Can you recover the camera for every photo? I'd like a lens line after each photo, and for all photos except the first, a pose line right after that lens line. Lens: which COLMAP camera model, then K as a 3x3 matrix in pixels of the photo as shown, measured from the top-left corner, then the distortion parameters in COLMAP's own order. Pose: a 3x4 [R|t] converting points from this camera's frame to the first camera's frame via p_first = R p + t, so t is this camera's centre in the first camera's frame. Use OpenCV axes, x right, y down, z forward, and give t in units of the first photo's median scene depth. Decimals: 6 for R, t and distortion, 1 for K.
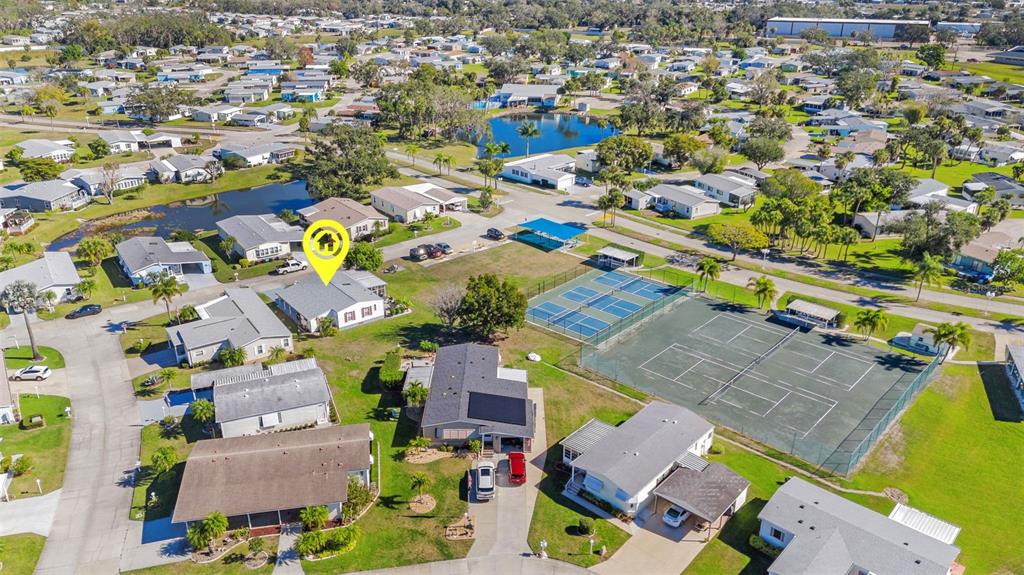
lens RADIAL K [[768.5, 0, 512.0], [0, 768.5, 287.5], [0, 0, 1]] dist [0.119640, -0.132405]
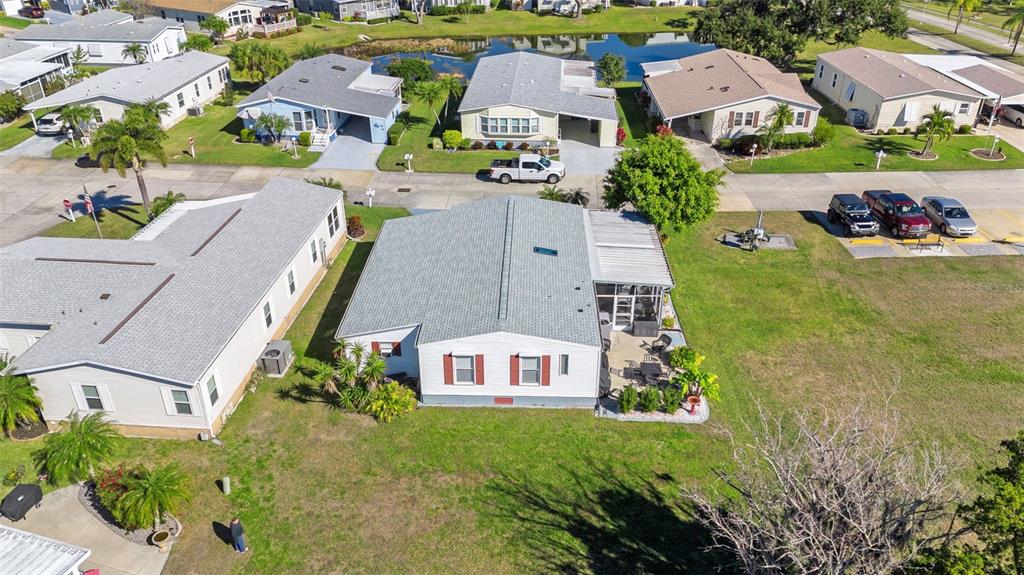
lens RADIAL K [[768.5, 0, 512.0], [0, 768.5, 287.5], [0, 0, 1]] dist [0.119640, -0.132405]
pose [[0.784728, 0.302455, -0.541038, -0.044471], [-0.247934, 0.953162, 0.173237, -0.035344], [0.568094, -0.001803, 0.822962, 0.637912]]
